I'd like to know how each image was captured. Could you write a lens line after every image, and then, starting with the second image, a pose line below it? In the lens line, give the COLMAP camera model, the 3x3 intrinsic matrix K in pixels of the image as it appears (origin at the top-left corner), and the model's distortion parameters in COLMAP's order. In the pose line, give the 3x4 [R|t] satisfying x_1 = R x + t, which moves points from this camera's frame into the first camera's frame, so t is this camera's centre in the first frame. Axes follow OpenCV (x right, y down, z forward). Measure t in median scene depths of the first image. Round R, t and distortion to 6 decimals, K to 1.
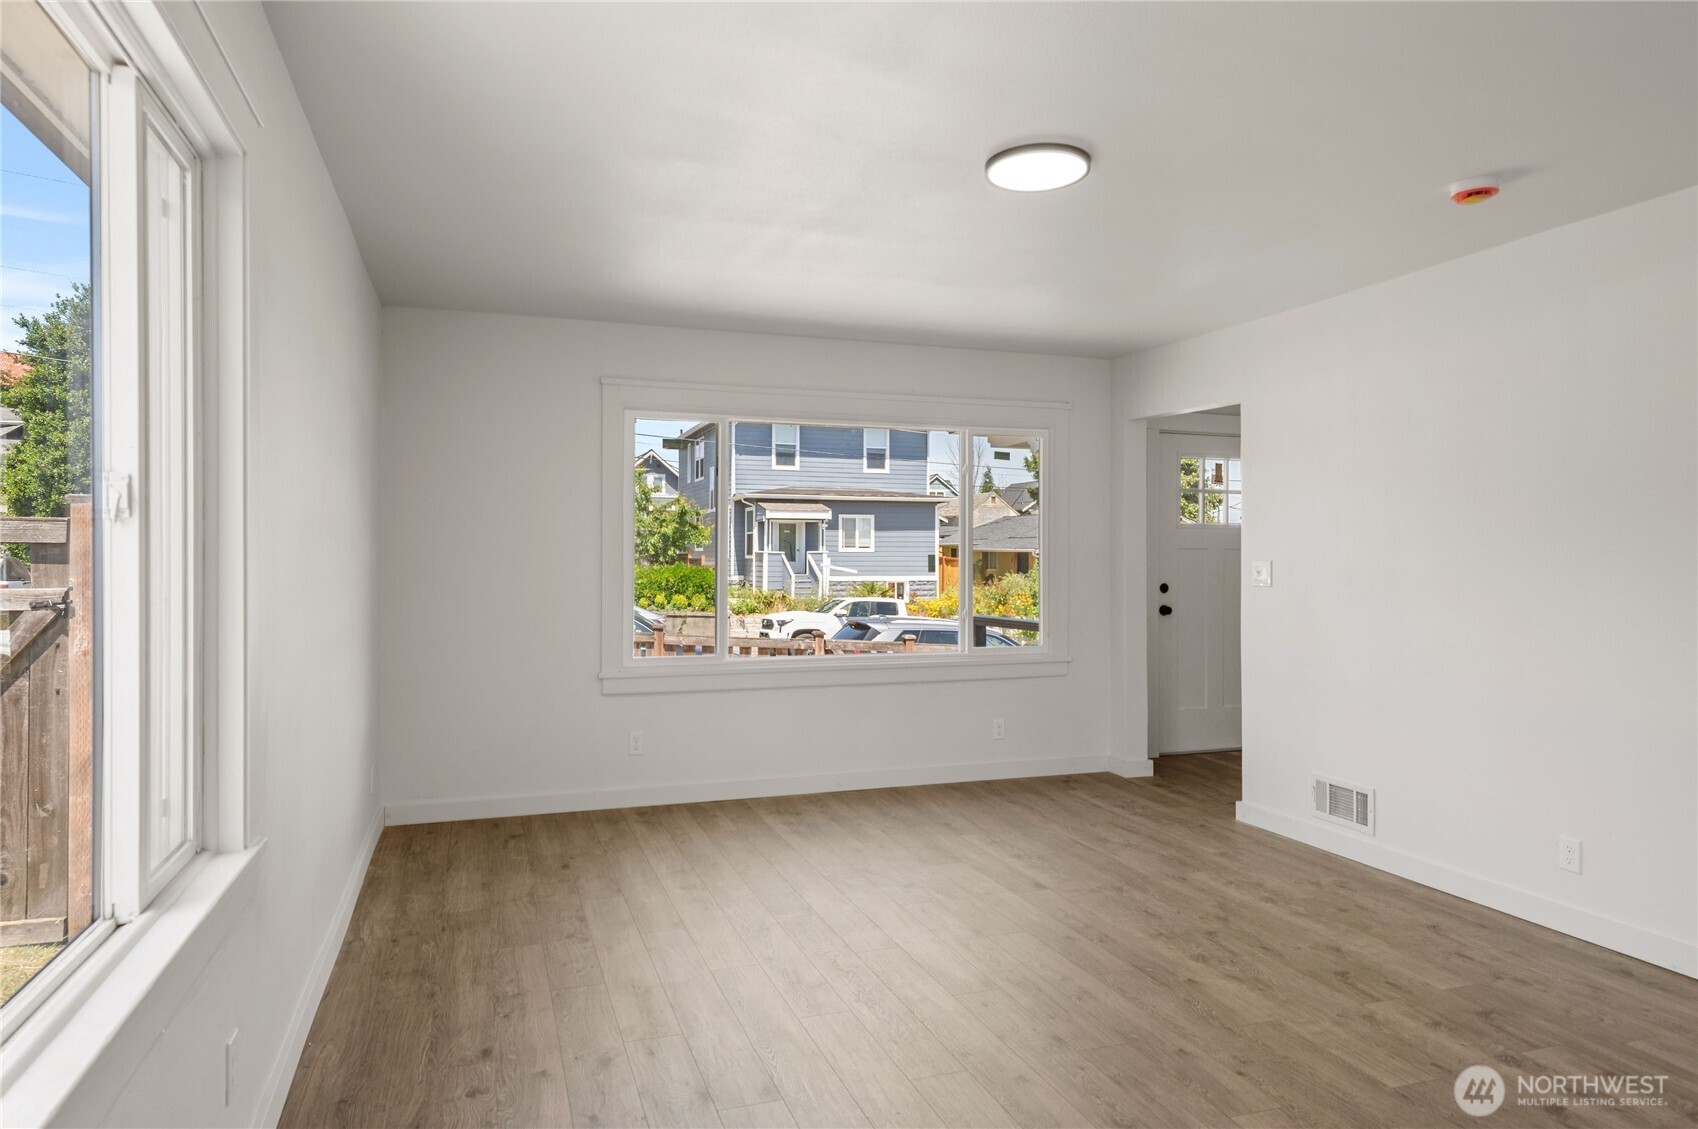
lens RADIAL K [[1048.1, 0, 845.3], [0, 1048.1, 559.1], [0, 0, 1]] dist [0.017402, -0.000500]
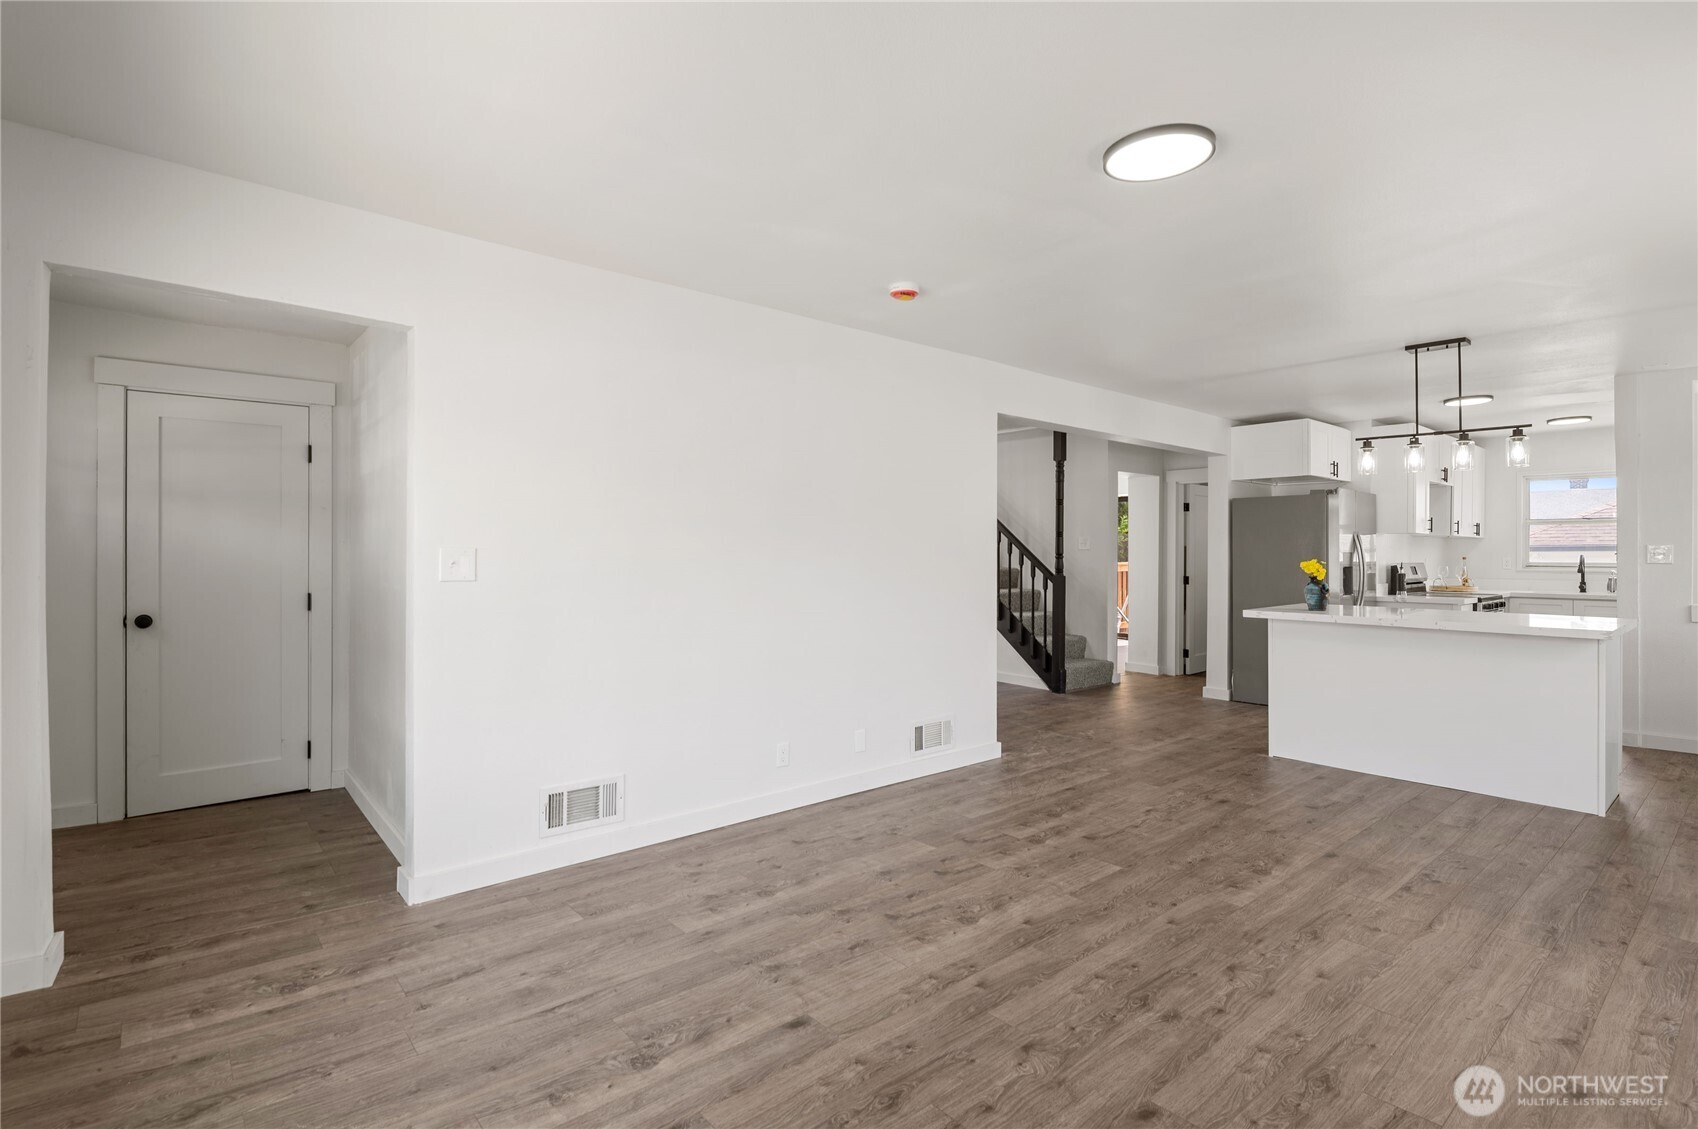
lens RADIAL K [[807.3, 0, 841.1], [0, 807.3, 552.4], [0, 0, 1]] dist [0.002145, -0.009183]
pose [[-0.351514, -0.006872, 0.936157, -0.382186], [-0.004344, 0.999974, 0.005709, -0.000359], [-0.936173, -0.002060, -0.351535, 1.394014]]
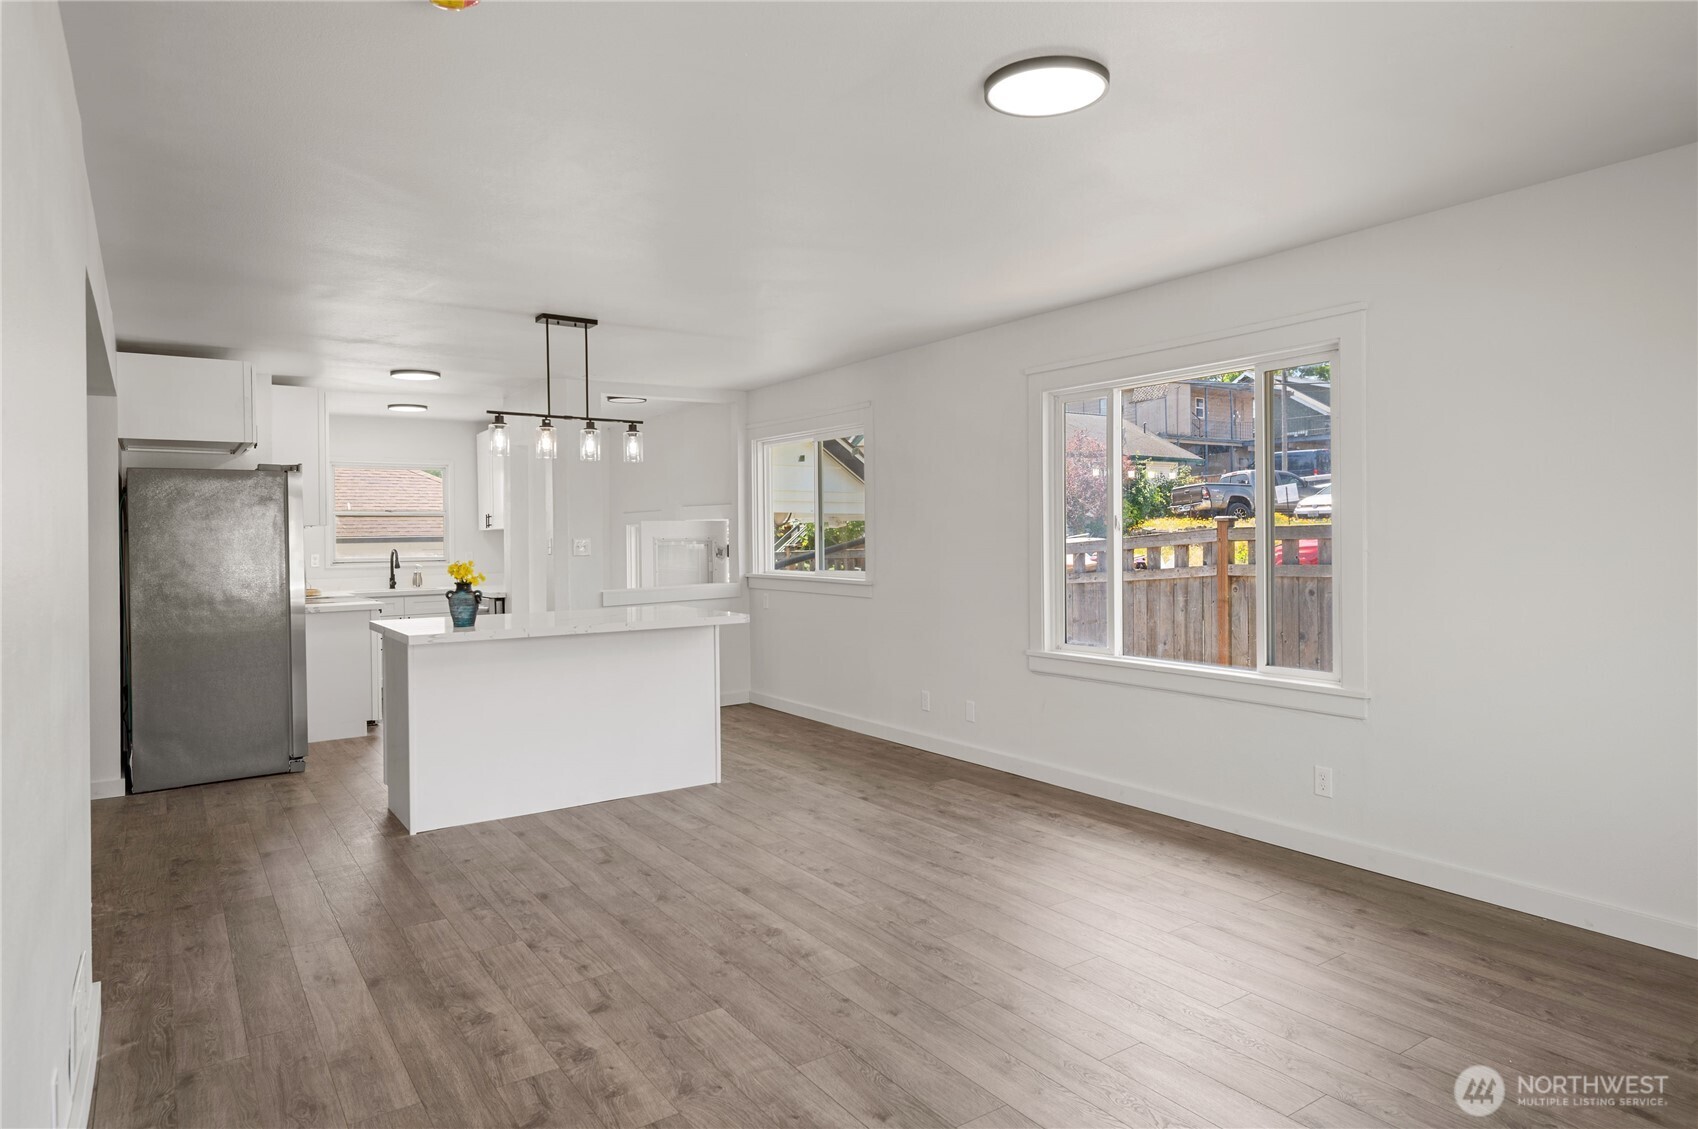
lens RADIAL K [[1011.2, 0, 845.2], [0, 1011.2, 540.0], [0, 0, 1]] dist [0.013462, -0.000865]
pose [[-0.966839, 0.008912, -0.255230, 0.498736], [0.008762, 0.999960, 0.001726, -0.008937], [0.255235, -0.000567, -0.966879, 1.578713]]
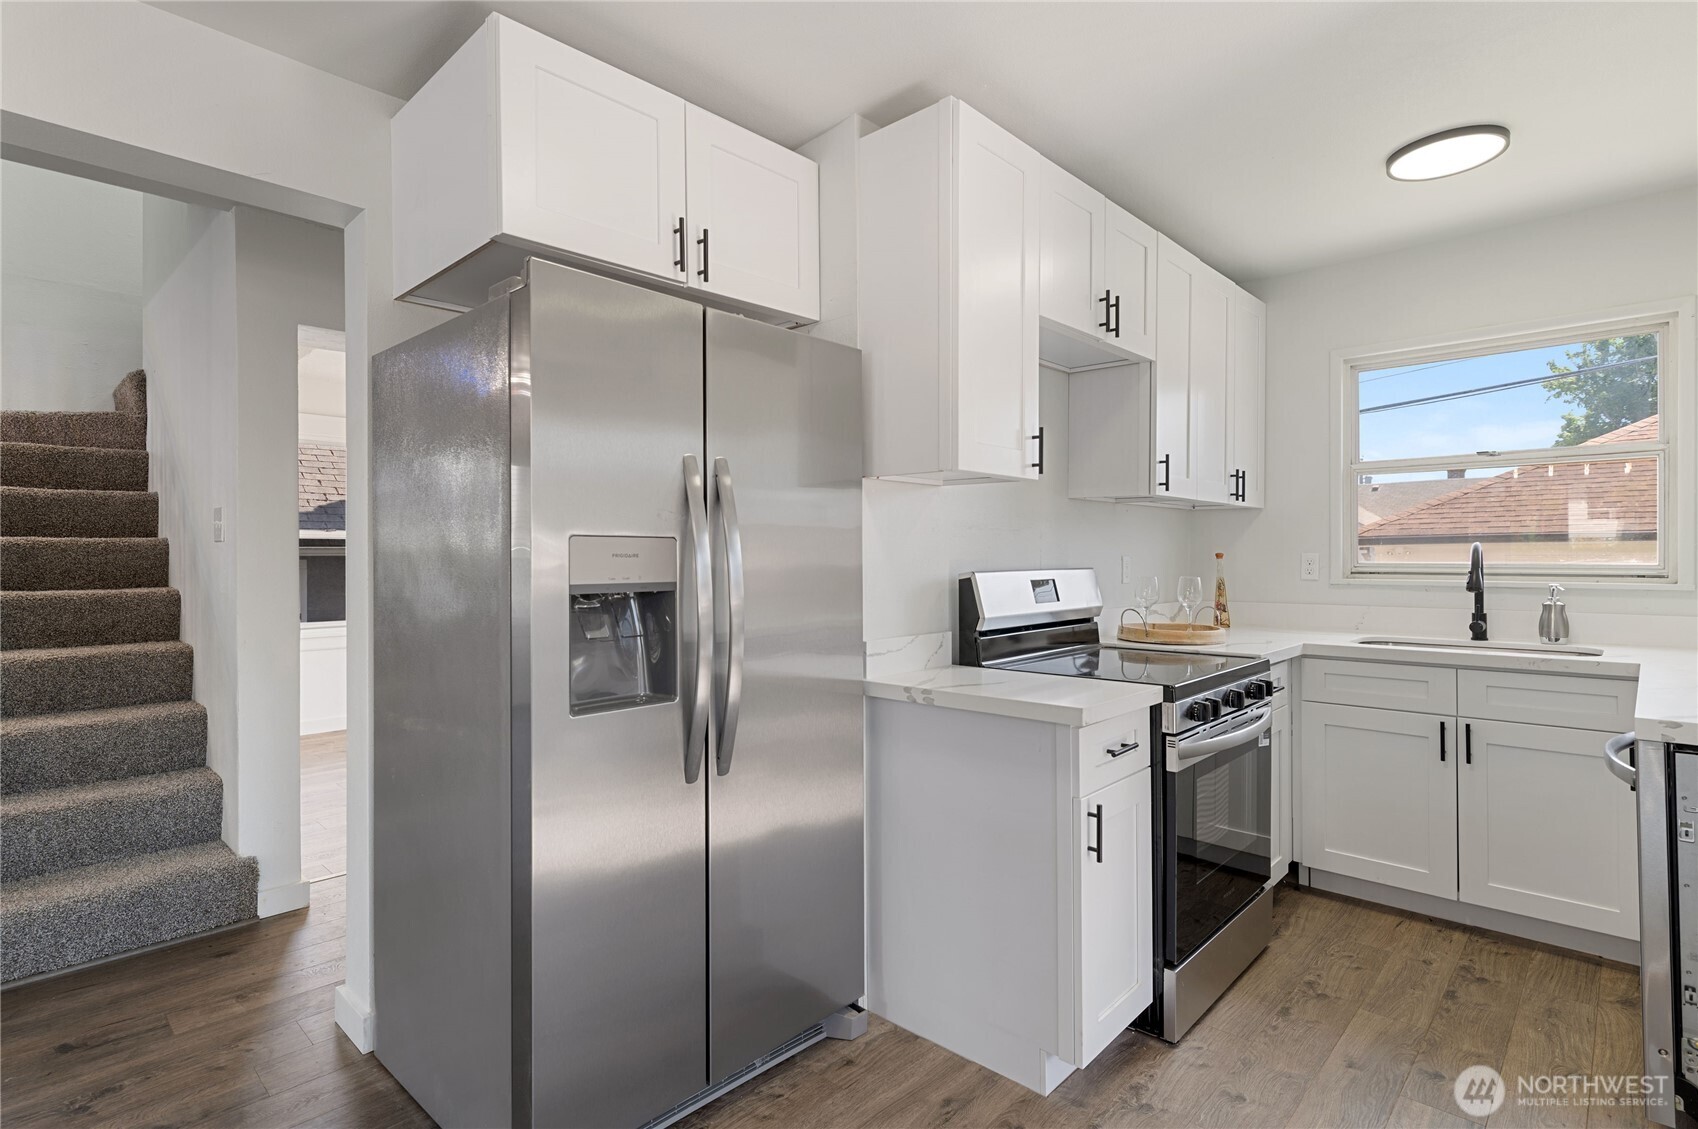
lens RADIAL K [[848.1, 0, 840.1], [0, 848.1, 553.6], [0, 0, 1]] dist [0.003906, 0.000659]
pose [[-0.456603, -0.000402, 0.889671, 0.466722], [0.003400, 0.999992, 0.002197, 0.015671], [-0.889664, 0.004029, -0.456598, -0.258778]]
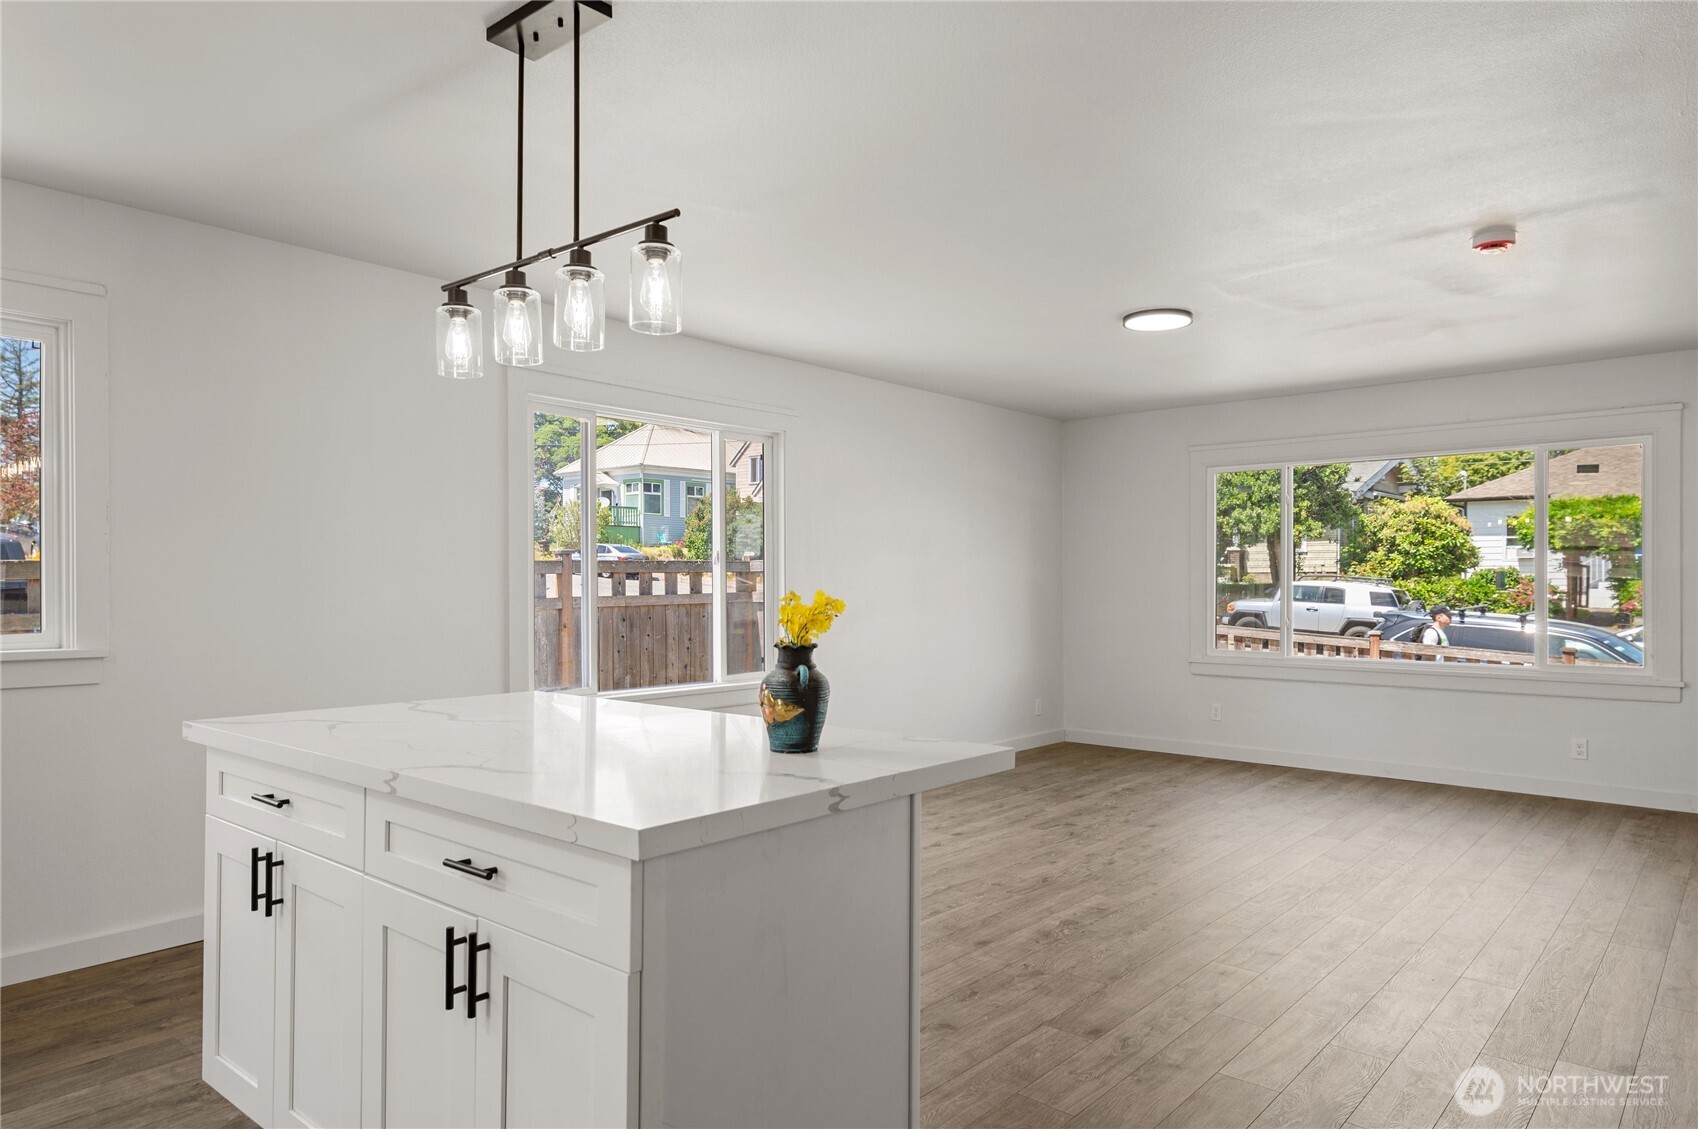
lens RADIAL K [[1060.4, 0, 846.9], [0, 1060.4, 580.9], [0, 0, 1]] dist [0.020877, -0.000506]
pose [[0.498850, -0.001596, -0.866687, 1.182299], [0.000897, 0.999999, -0.001325, 0.010660], [0.866688, -0.000116, 0.498851, -0.161312]]
